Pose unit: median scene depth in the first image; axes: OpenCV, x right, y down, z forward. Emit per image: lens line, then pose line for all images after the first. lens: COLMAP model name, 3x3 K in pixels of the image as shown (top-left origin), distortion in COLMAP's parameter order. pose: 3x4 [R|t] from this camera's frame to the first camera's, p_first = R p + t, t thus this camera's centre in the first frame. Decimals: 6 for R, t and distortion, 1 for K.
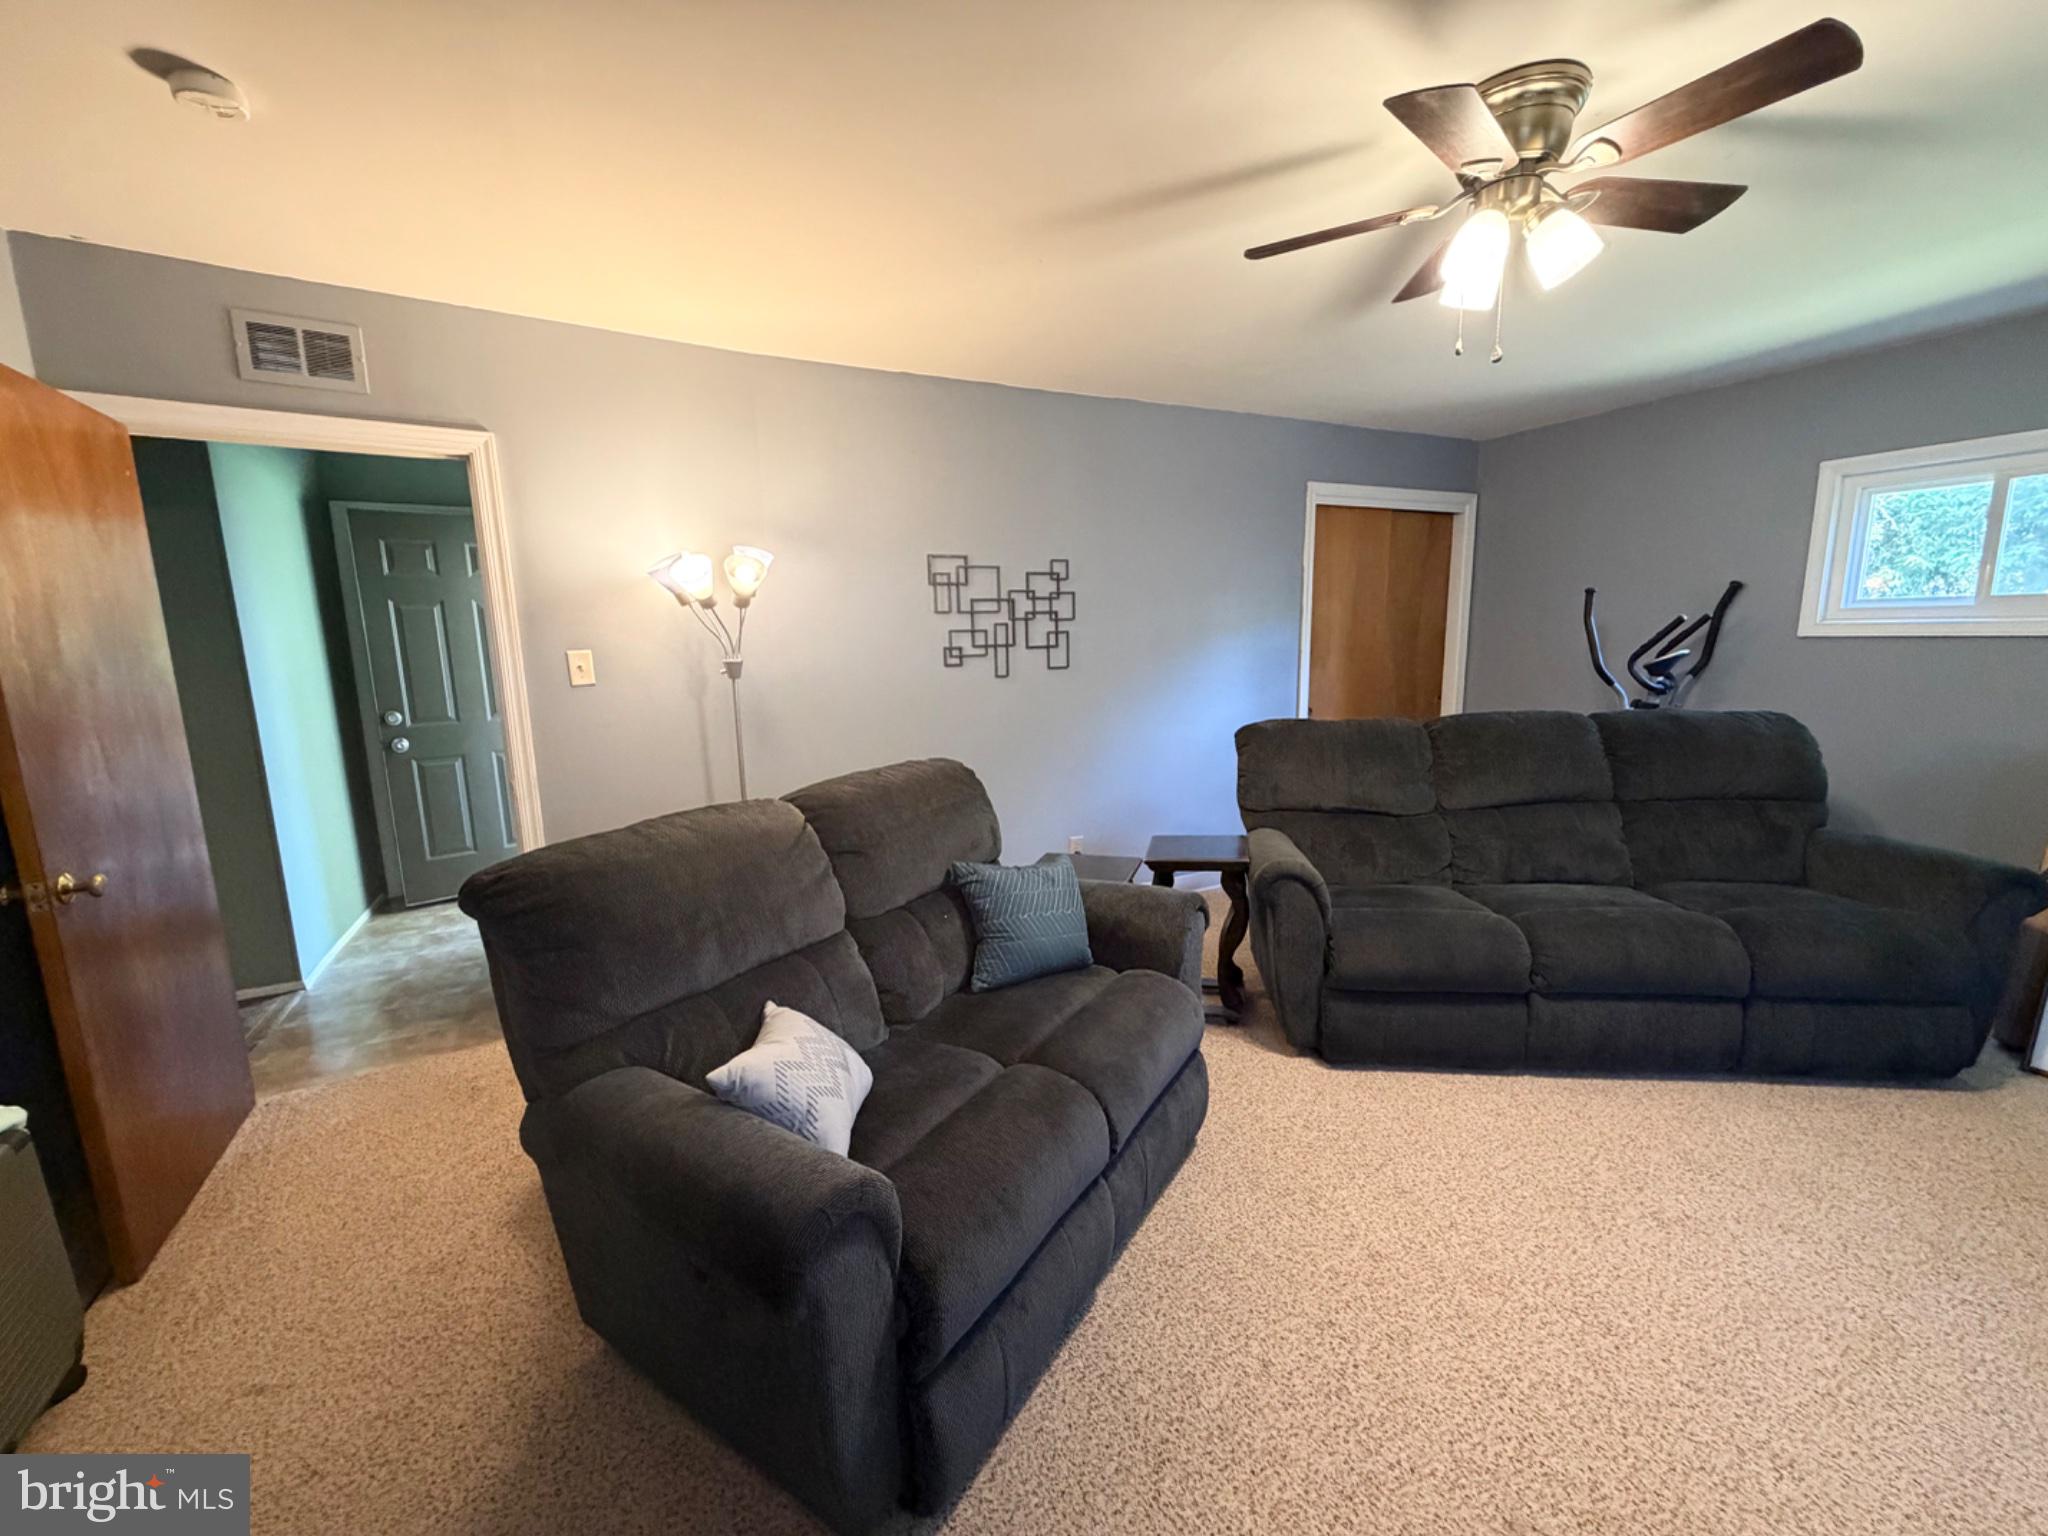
lens RADIAL K [[810.0, 0, 1024.6], [0, 810.0, 767.0], [0, 0, 1]] dist [0.003029, 0.000214]
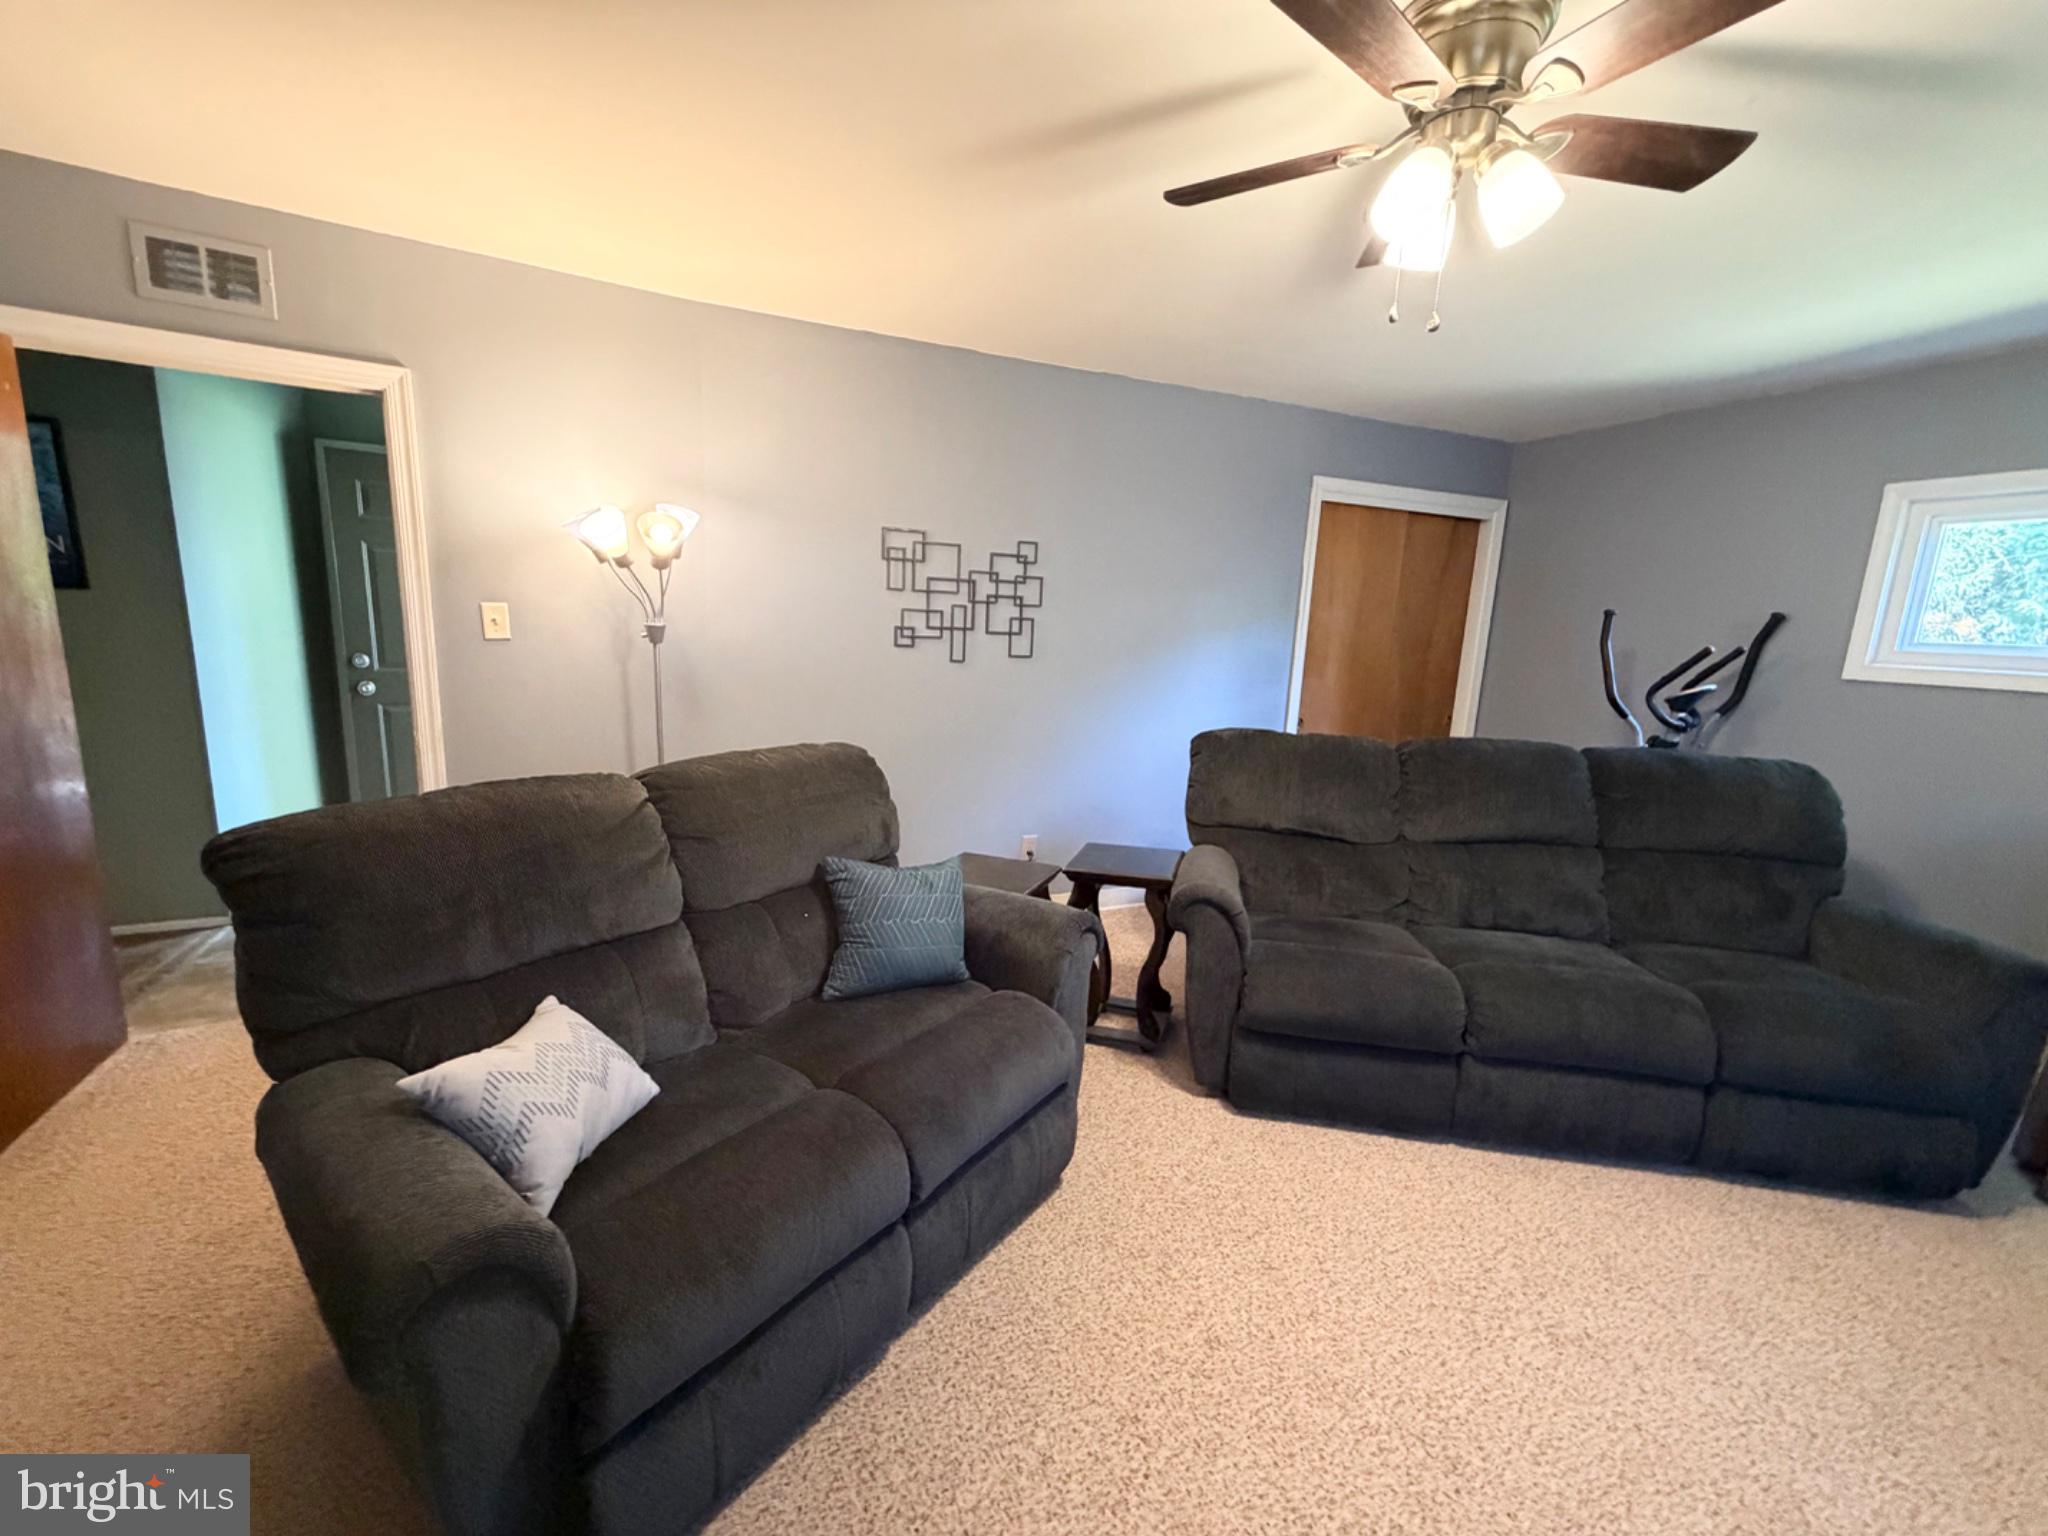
lens RADIAL K [[810.0, 0, 1025.0], [0, 810.0, 766.9], [0, 0, 1]] dist [0.003029, 0.000214]
pose [[0.995471, 0.077248, -0.055414, 0.175823], [-0.076349, 0.996916, 0.018168, -0.018211], [0.056647, -0.013855, 0.998298, 0.086556]]
